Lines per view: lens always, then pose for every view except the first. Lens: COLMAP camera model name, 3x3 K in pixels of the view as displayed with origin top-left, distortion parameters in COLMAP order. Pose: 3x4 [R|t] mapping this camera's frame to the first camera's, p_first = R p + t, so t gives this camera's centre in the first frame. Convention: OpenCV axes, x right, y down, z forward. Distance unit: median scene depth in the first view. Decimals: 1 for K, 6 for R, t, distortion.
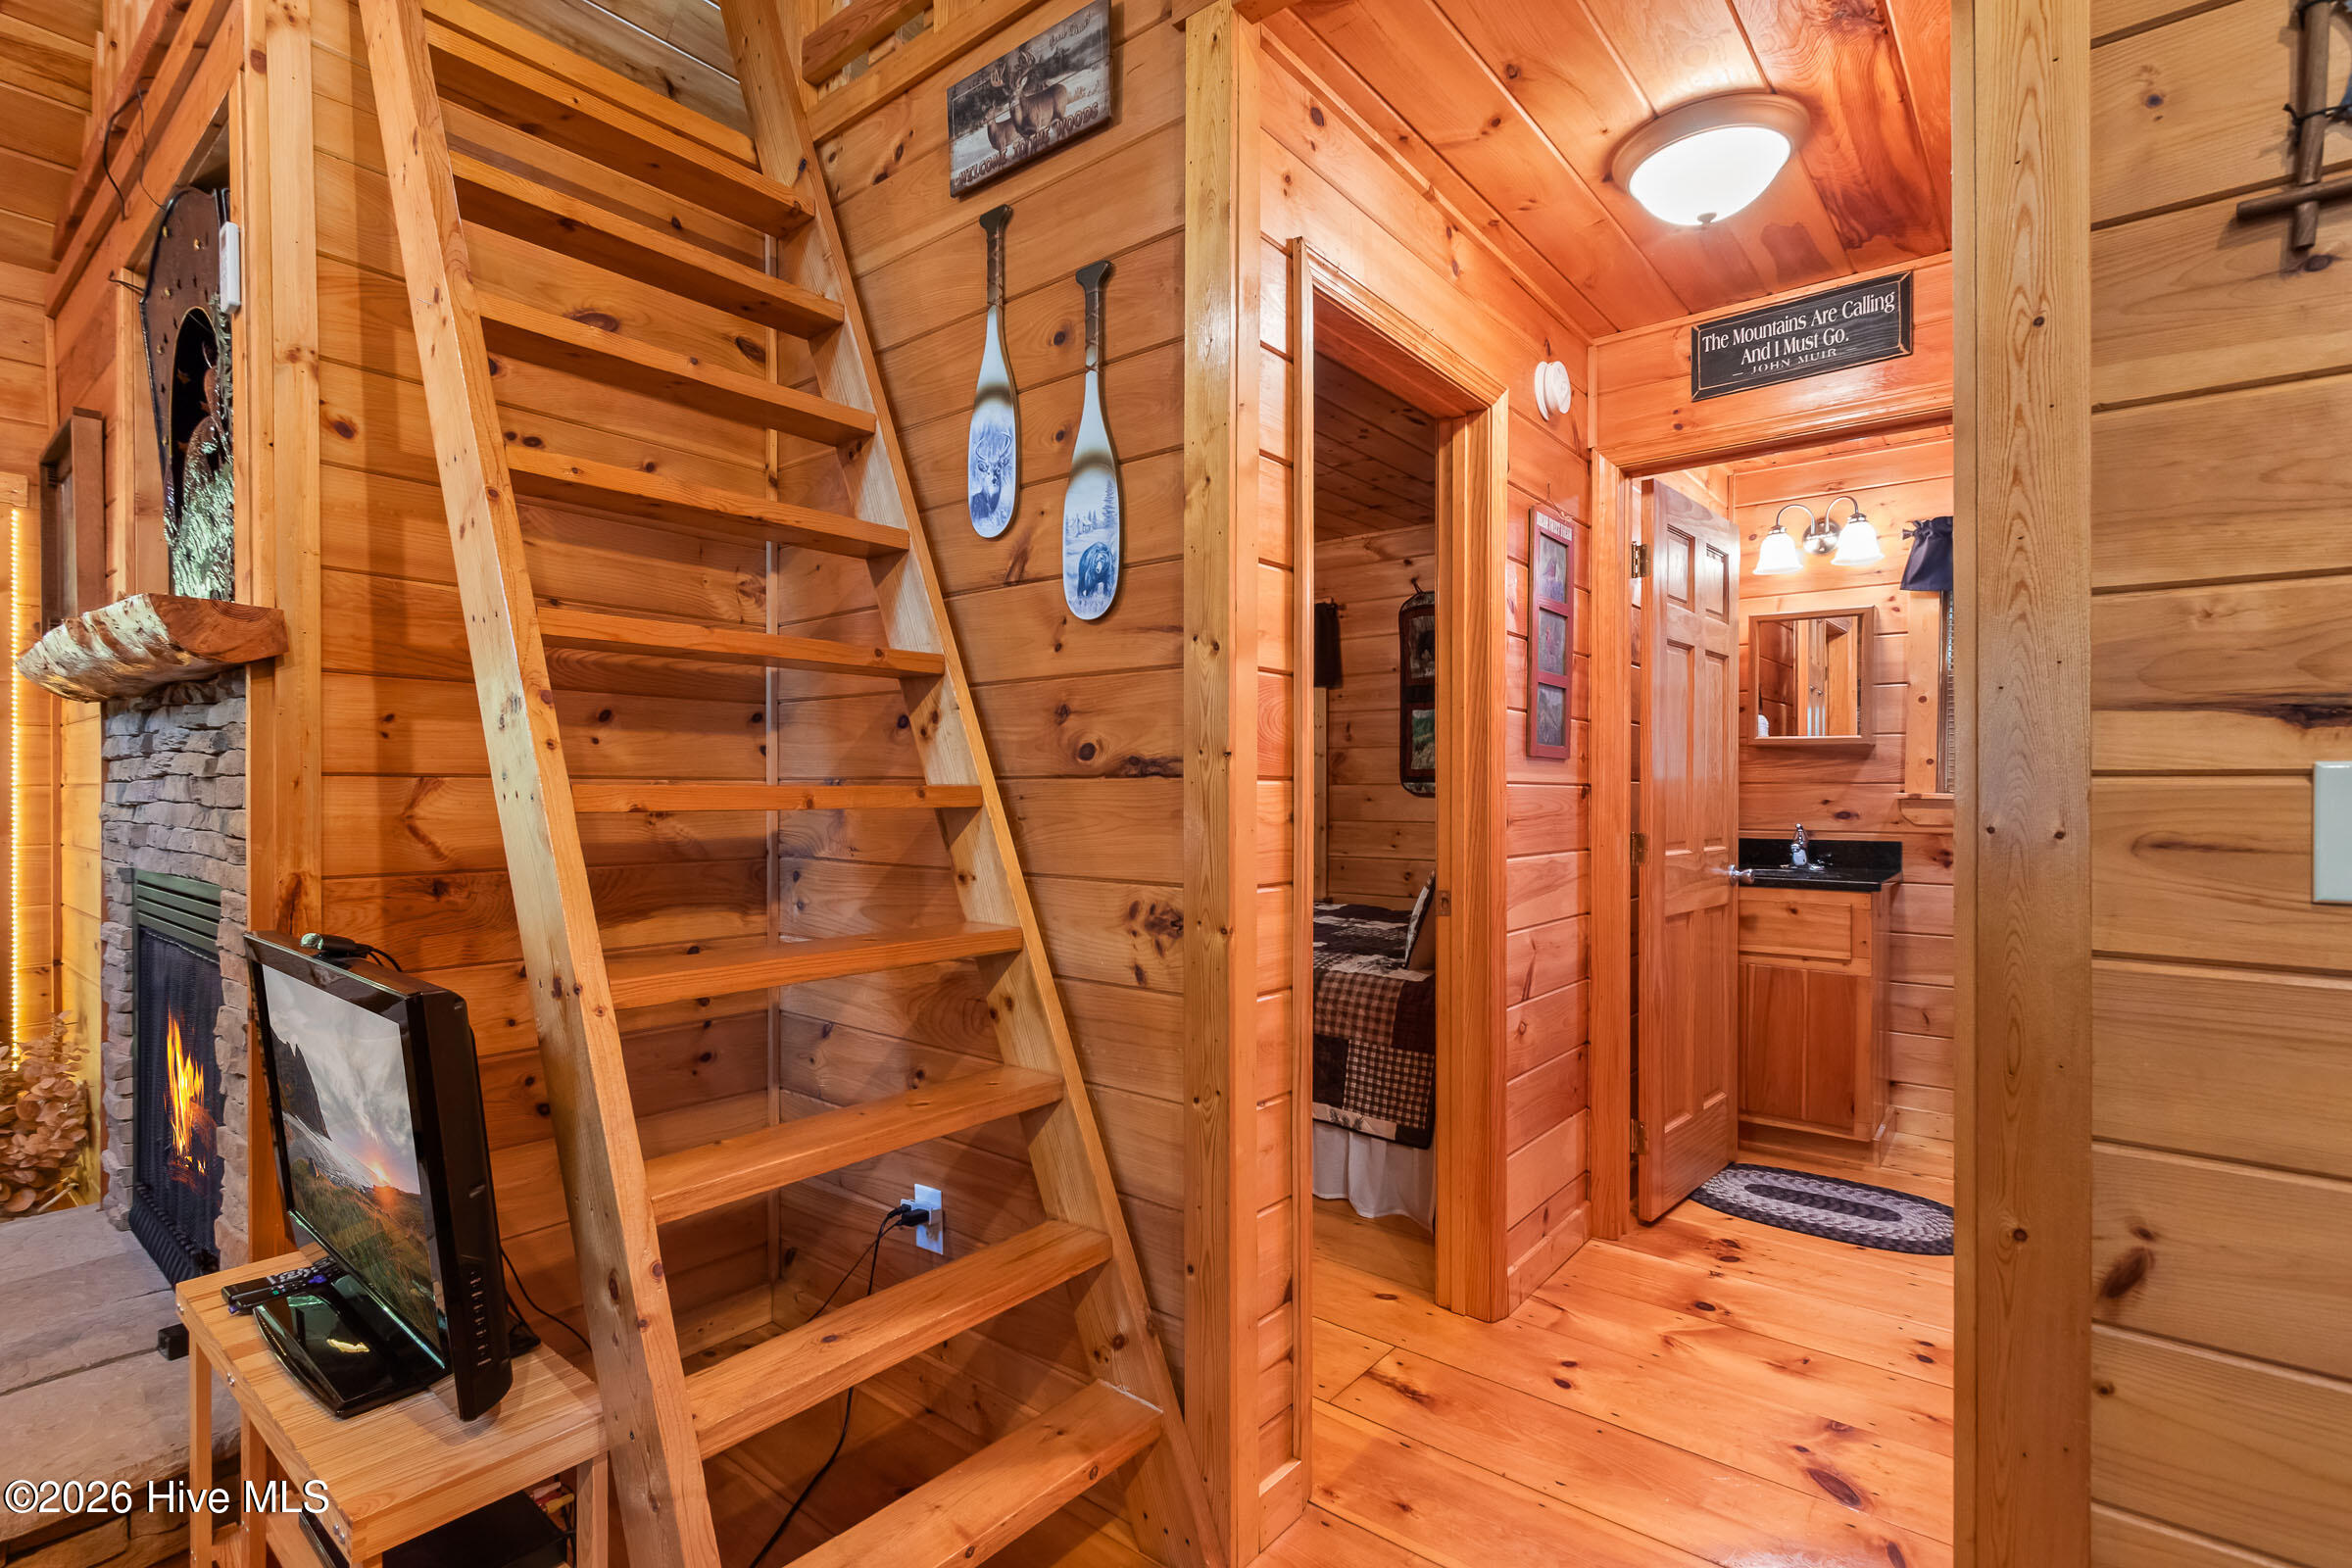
lens RADIAL K [[1120.4, 0, 1108.4], [0, 1120.4, 795.9], [0, 0, 1]] dist [0.008938, -0.001209]
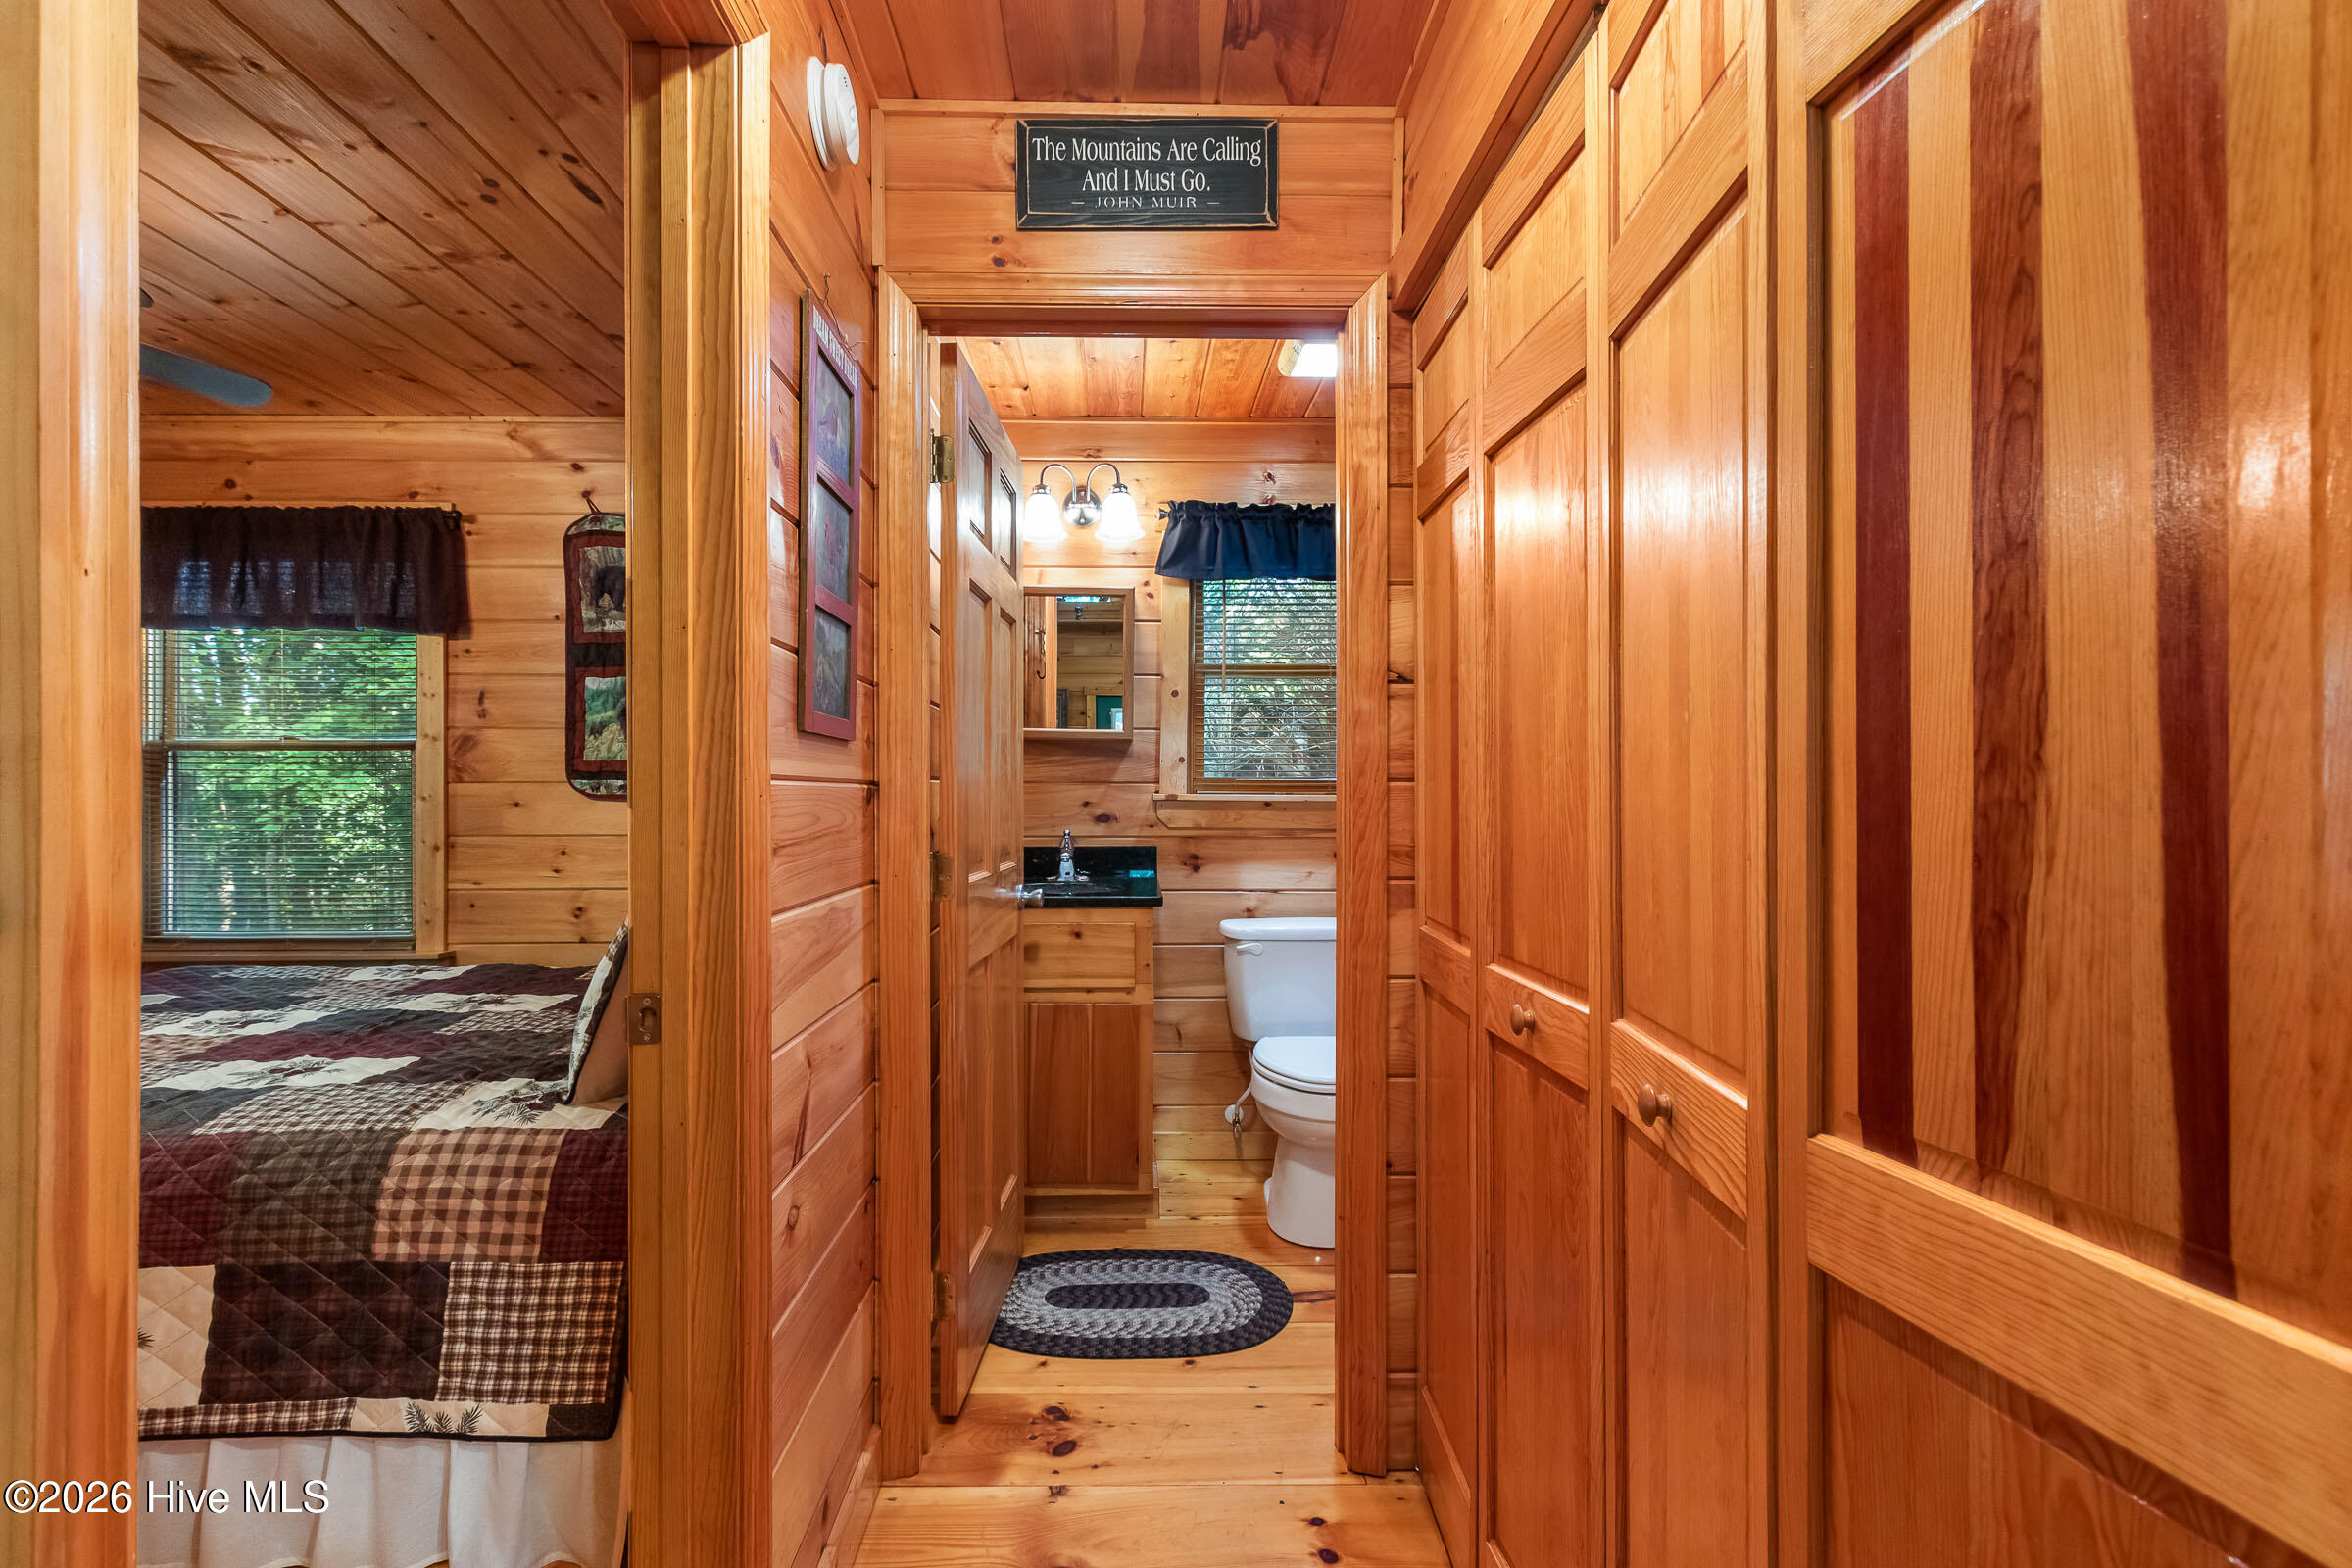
lens RADIAL K [[1120.4, 0, 1167.1], [0, 1120.4, 790.6], [0, 0, 1]] dist [0.008938, -0.001209]
pose [[0.738547, -0.000837, 0.674201, 0.110682], [0.004160, 0.999986, -0.003315, -0.002417], [-0.674189, 0.005253, 0.738540, 0.393439]]
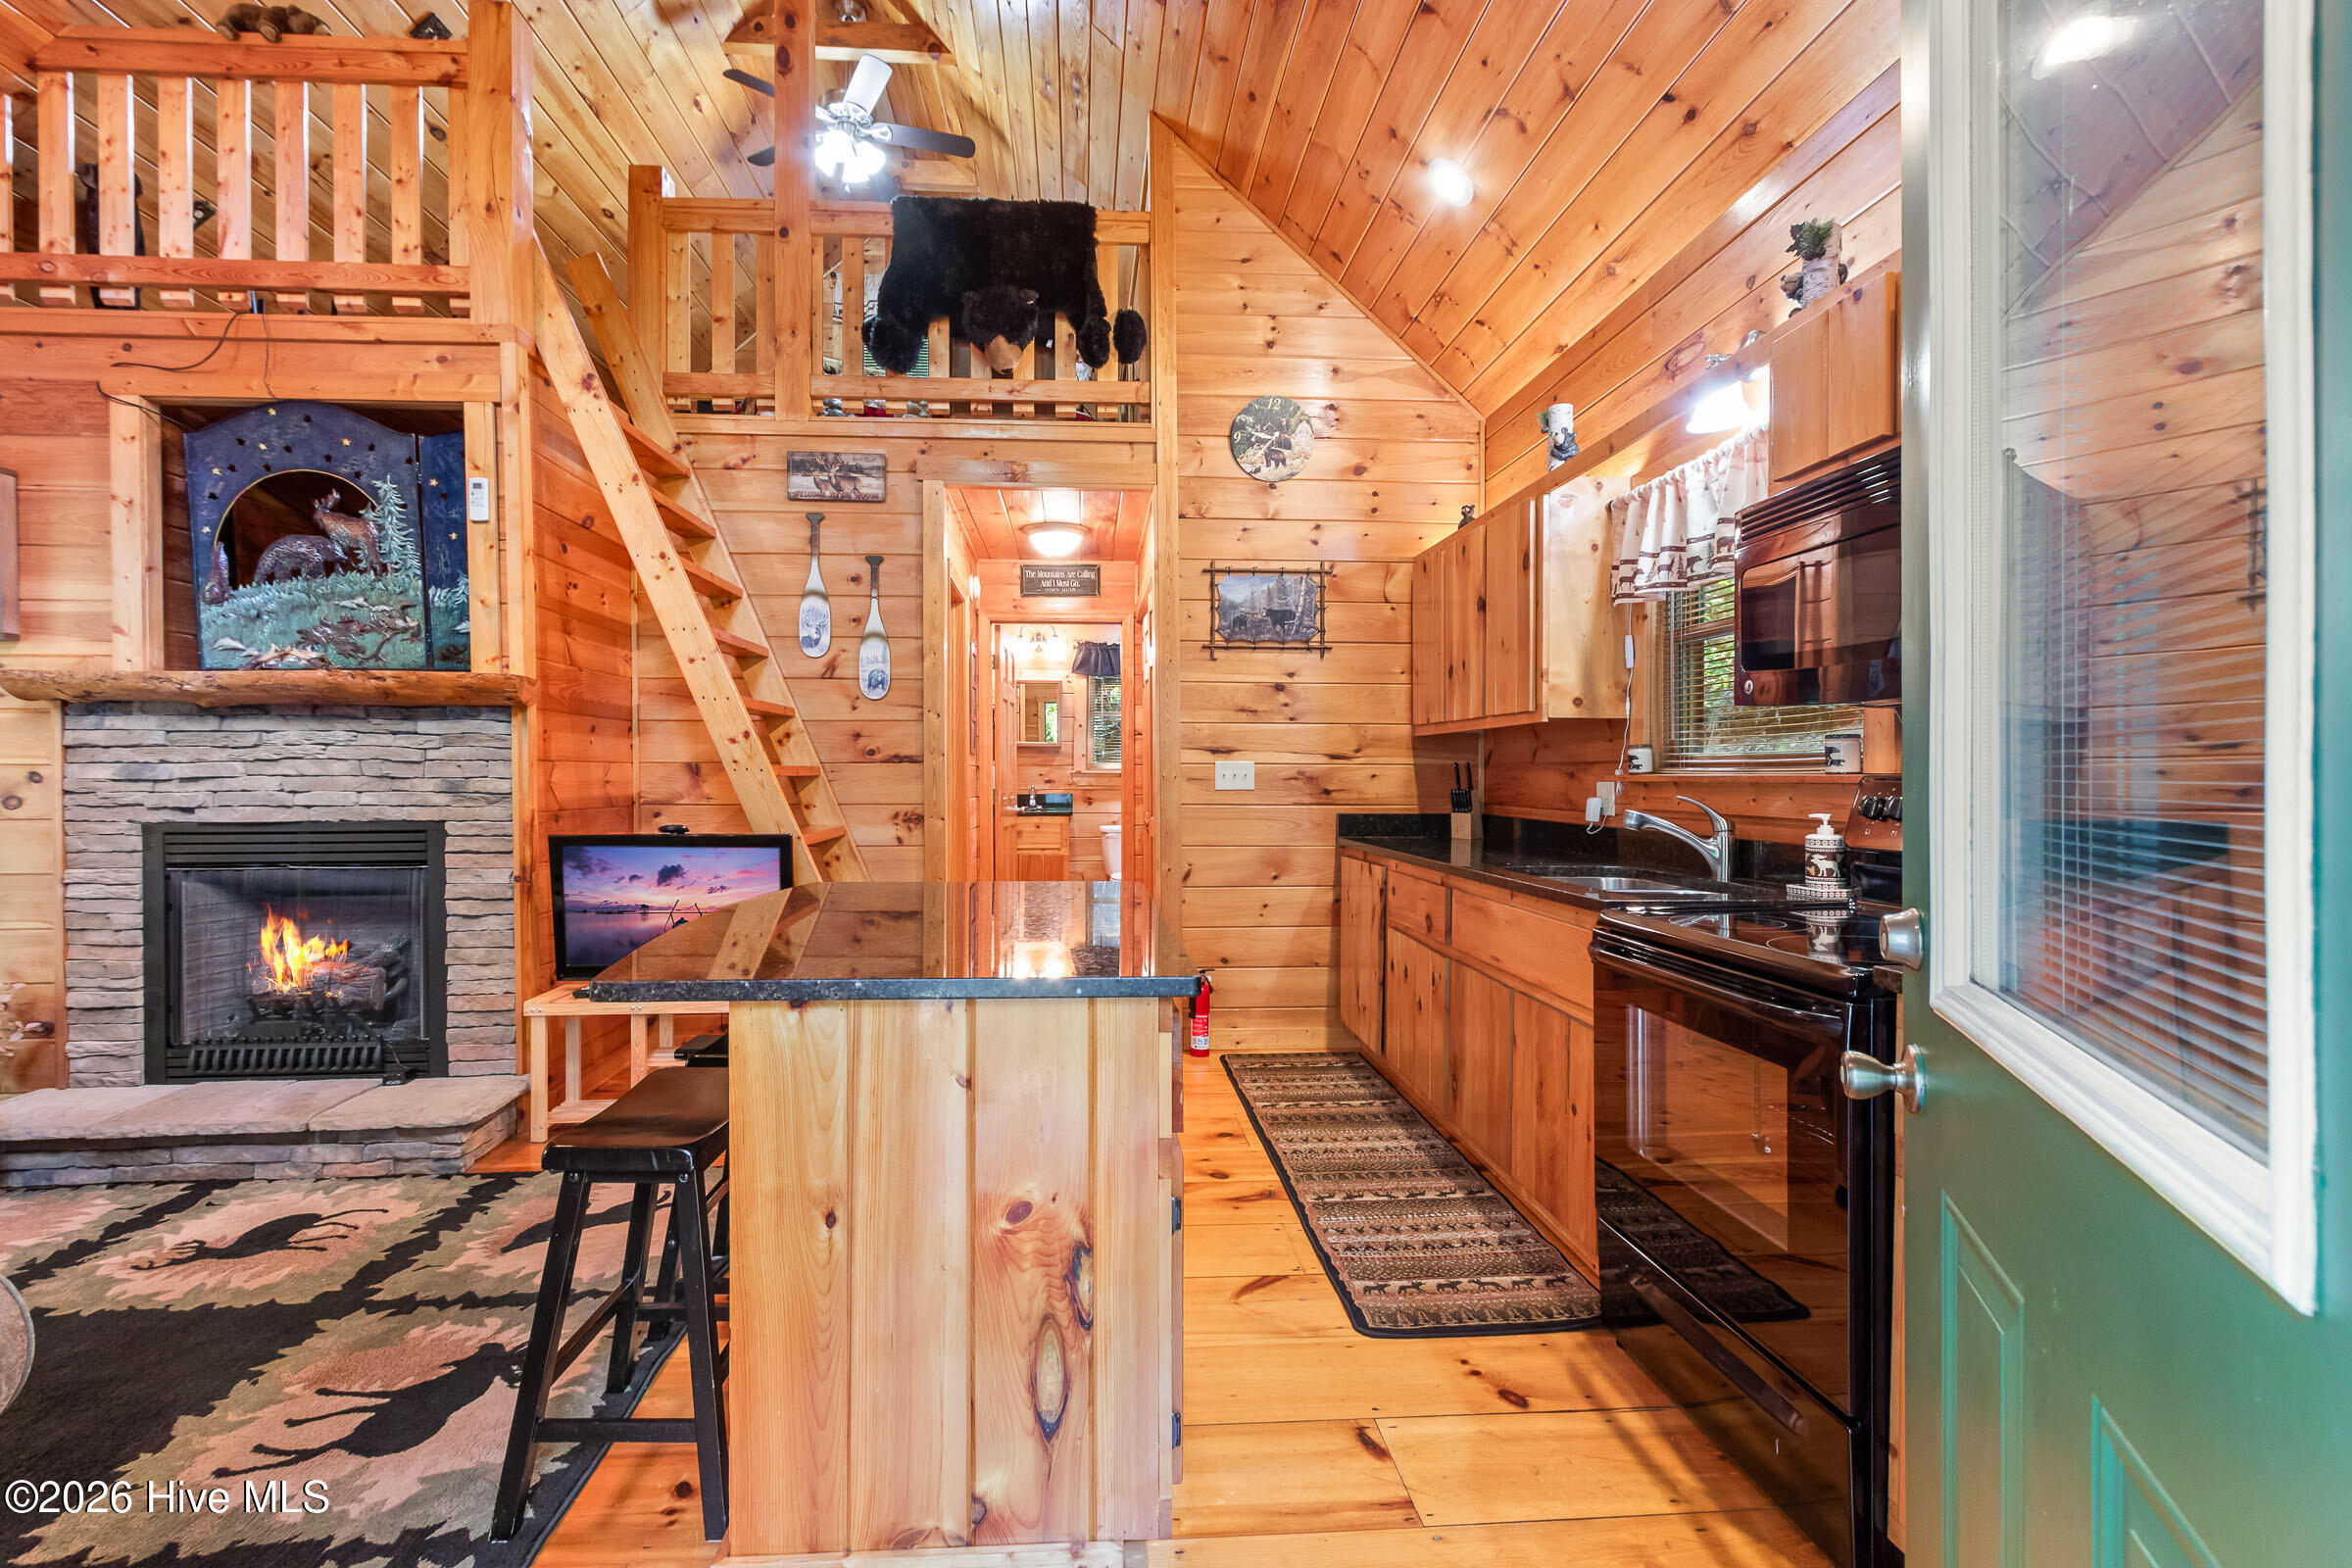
lens RADIAL K [[1120.4, 0, 1164.9], [0, 1120.4, 776.4], [0, 0, 1]] dist [0.008938, -0.001209]
pose [[0.706096, -0.007604, 0.708075, -0.806591], [0.009302, 0.999956, 0.001462, 0.009712], [-0.708055, 0.005554, 0.706136, -0.733775]]
